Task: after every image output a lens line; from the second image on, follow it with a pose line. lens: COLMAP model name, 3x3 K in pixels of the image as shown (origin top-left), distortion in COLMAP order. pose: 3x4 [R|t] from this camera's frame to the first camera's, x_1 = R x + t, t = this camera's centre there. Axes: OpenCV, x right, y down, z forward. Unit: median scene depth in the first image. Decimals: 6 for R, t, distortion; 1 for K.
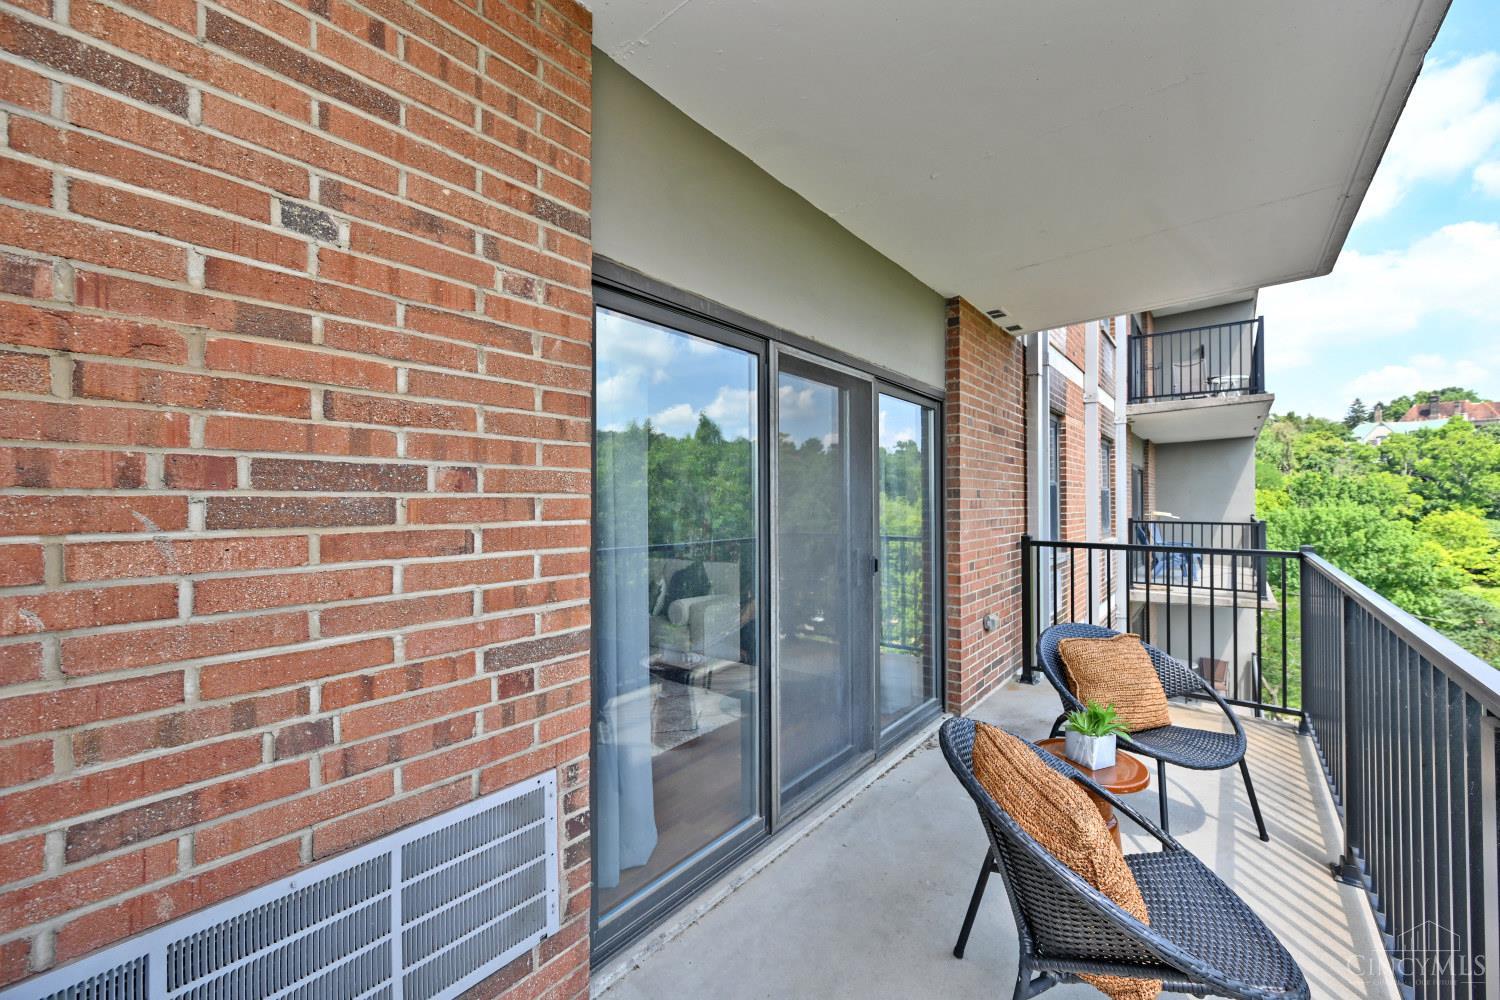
lens RADIAL K [[596.6, 0, 746.6], [0, 596.6, 496.7], [0, 0, 1]] dist [-0.002046, -0.000035]
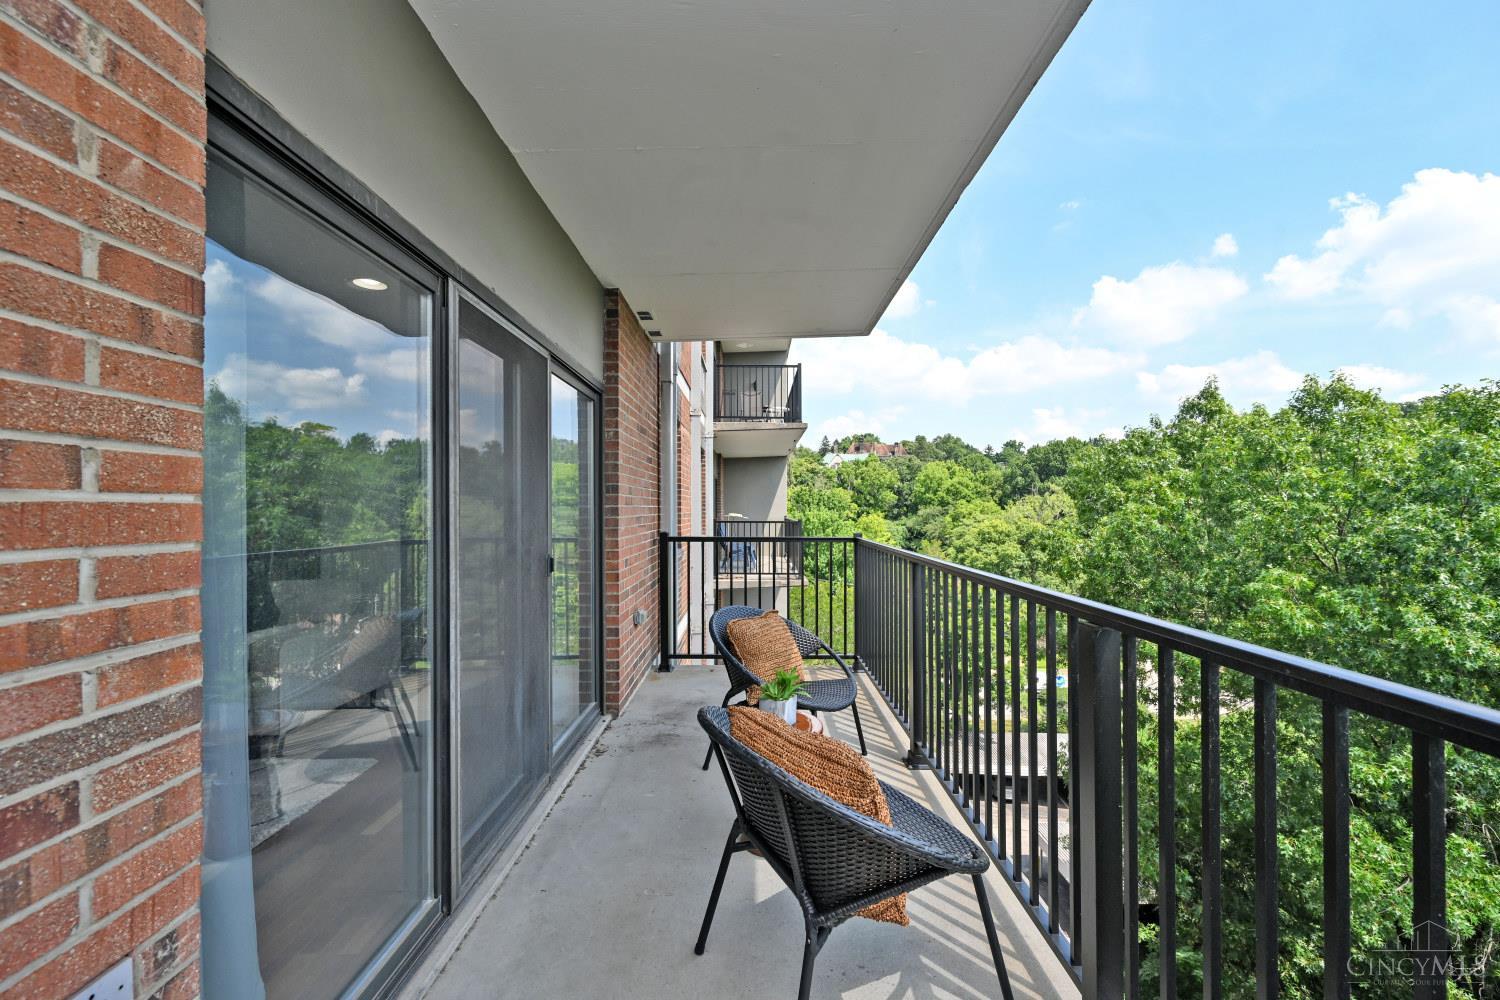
lens RADIAL K [[596.6, 0, 757.4], [0, 596.6, 506.3], [0, 0, 1]] dist [-0.002046, -0.000035]
pose [[0.766515, 0.002787, 0.642221, -0.139272], [-0.004499, 0.999989, 0.001030, 0.029140], [-0.642211, -0.003679, 0.766519, 0.138176]]
